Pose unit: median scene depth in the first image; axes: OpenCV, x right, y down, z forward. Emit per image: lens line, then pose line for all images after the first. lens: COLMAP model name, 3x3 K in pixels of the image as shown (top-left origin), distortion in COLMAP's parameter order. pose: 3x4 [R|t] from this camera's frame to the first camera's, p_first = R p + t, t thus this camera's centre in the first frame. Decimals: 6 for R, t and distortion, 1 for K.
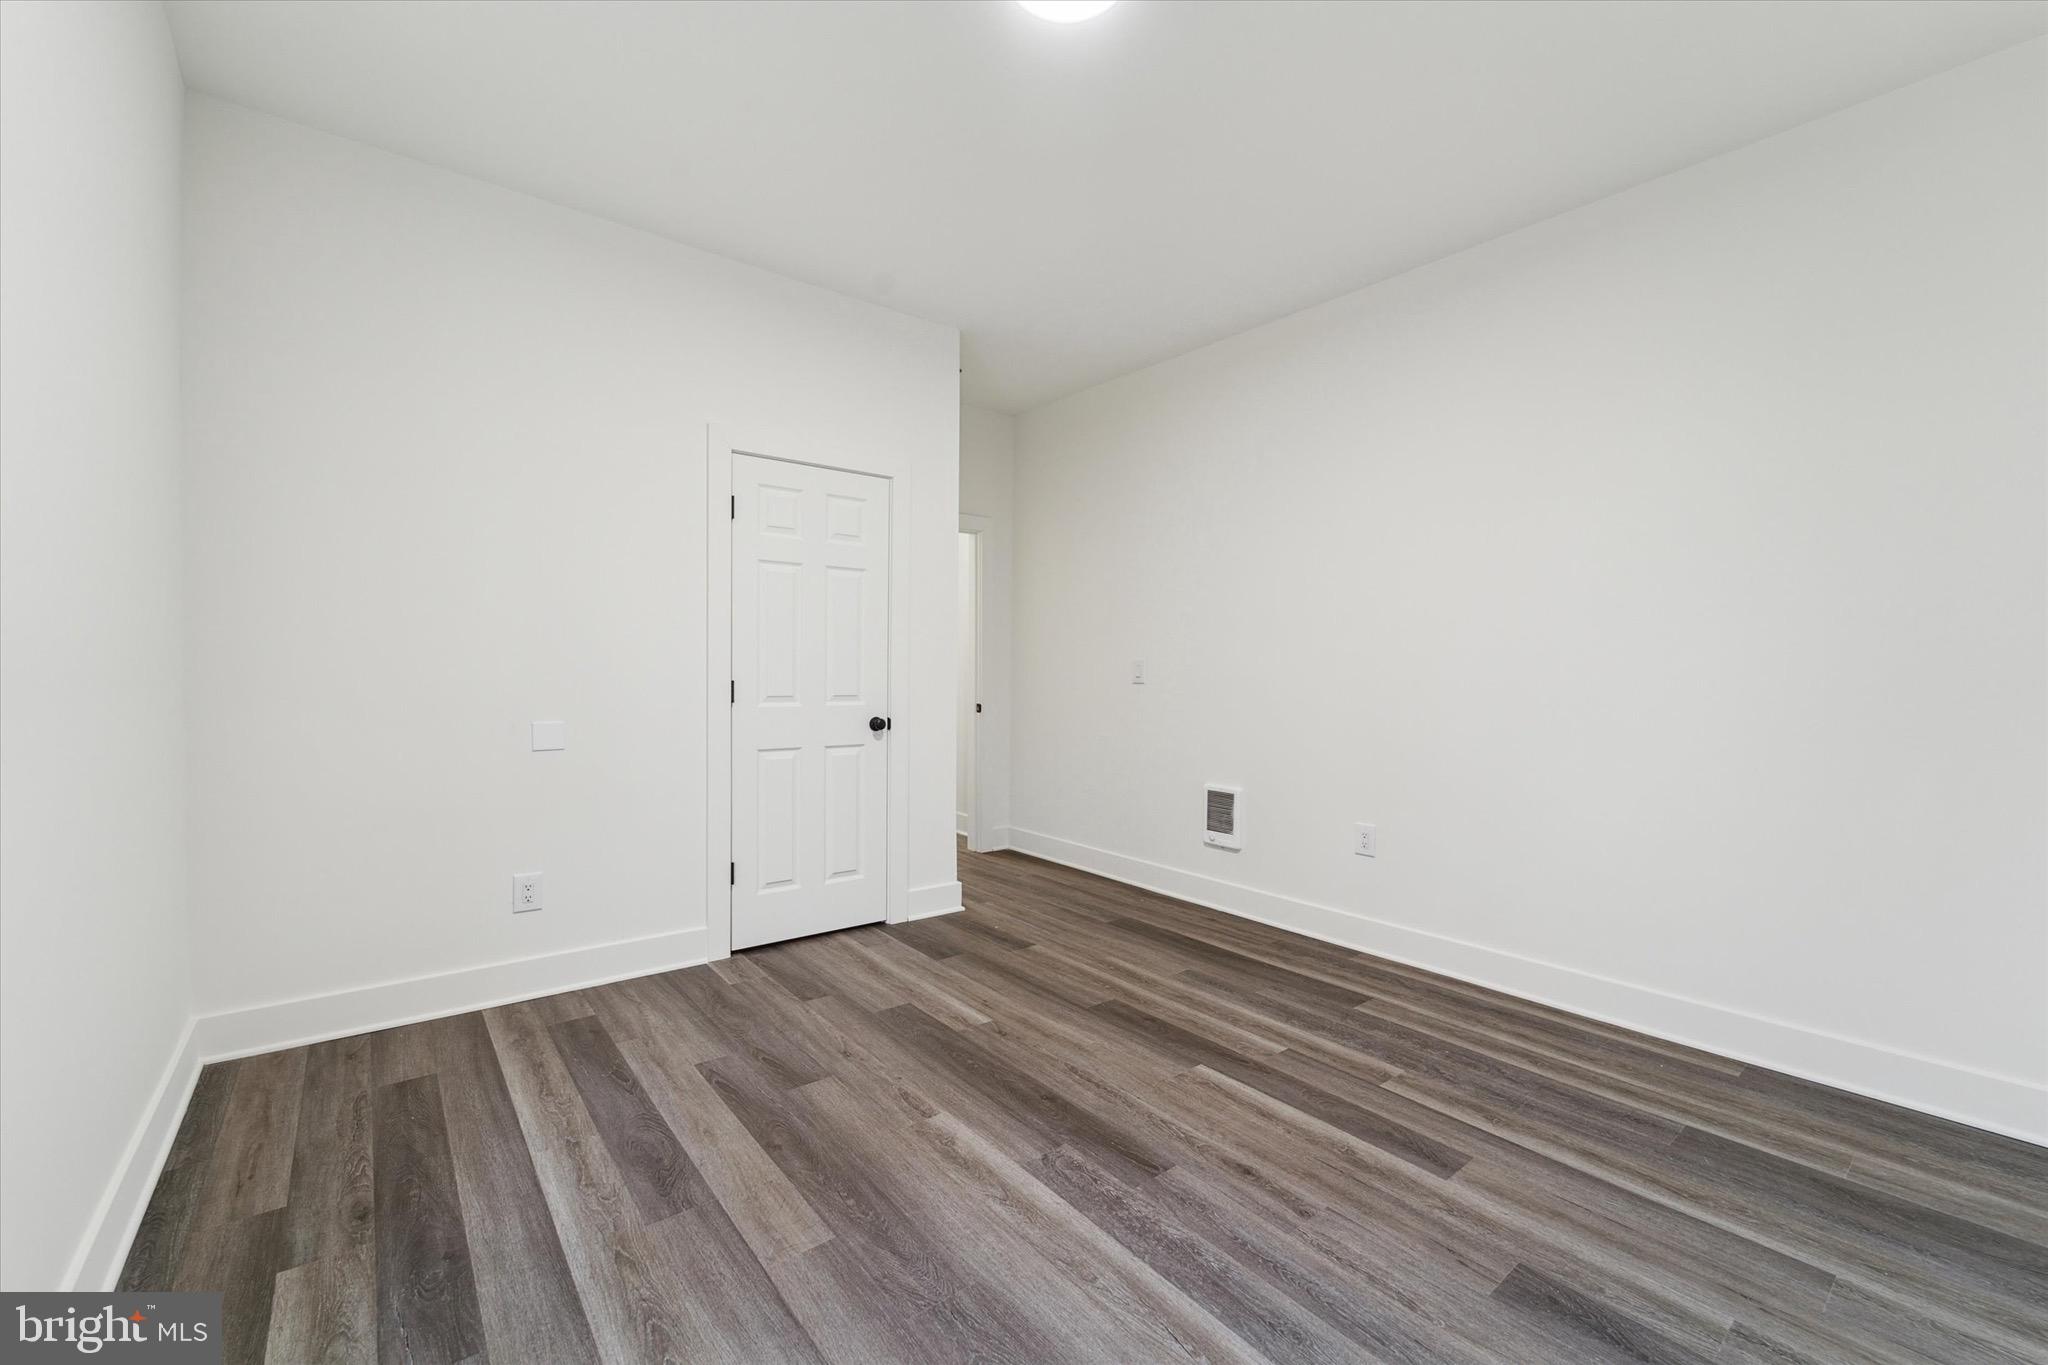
lens RADIAL K [[824.0, 0, 1026.7], [0, 824.0, 682.2], [0, 0, 1]] dist [-0.000041, -0.002285]
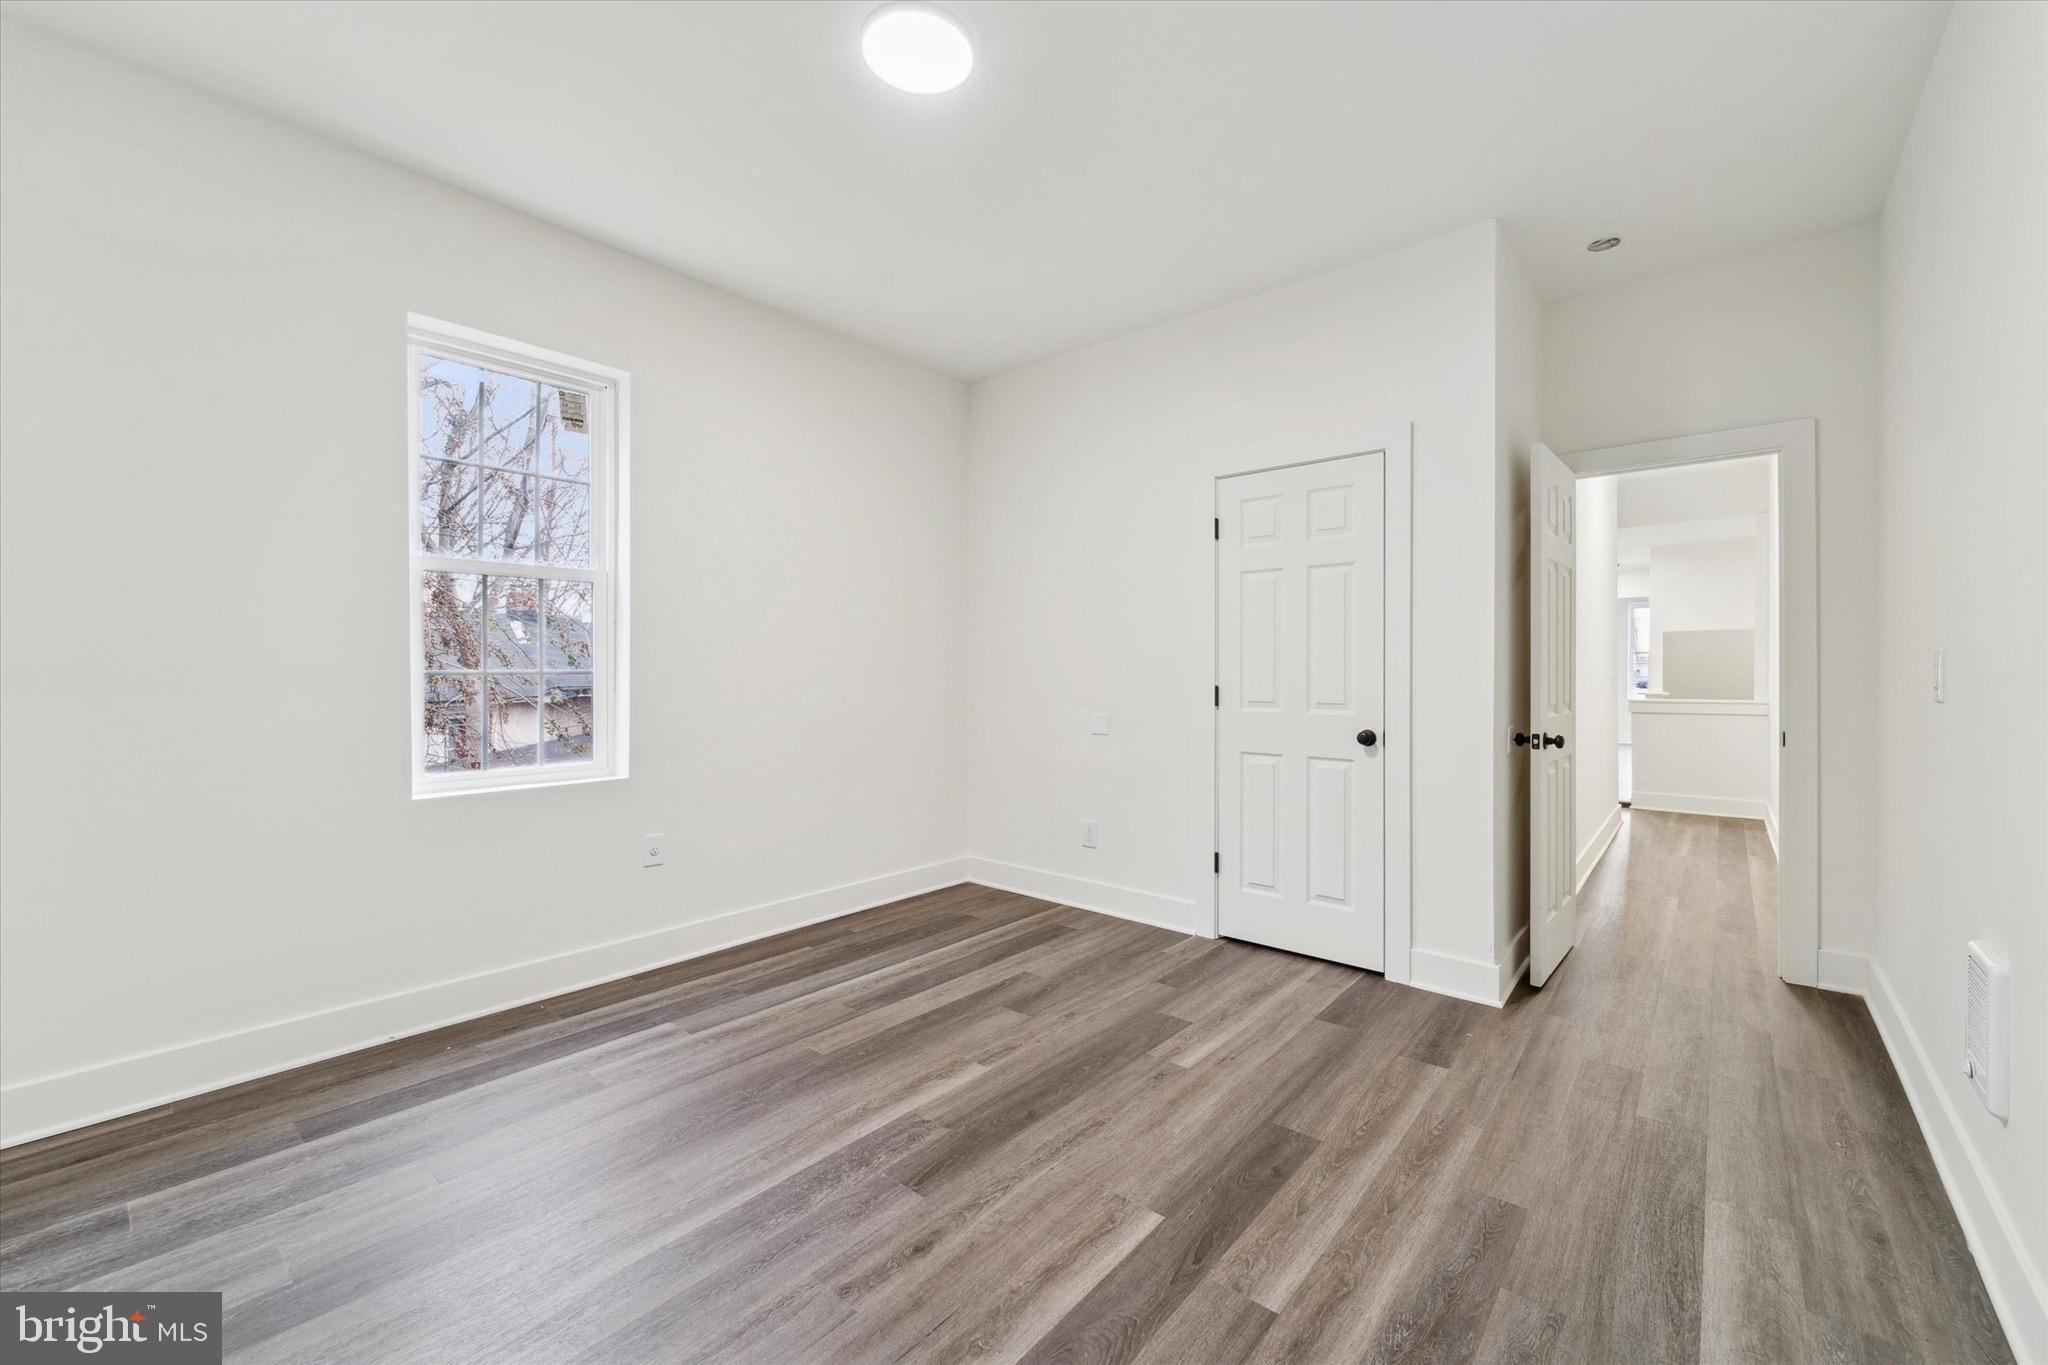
lens RADIAL K [[824.0, 0, 1026.7], [0, 824.0, 682.2], [0, 0, 1]] dist [-0.000041, -0.002285]
pose [[0.188936, 0.003326, -0.981984, 0.841105], [-0.013073, 0.999914, 0.000871, -0.004512], [0.981902, 0.012673, 0.188963, 0.692943]]
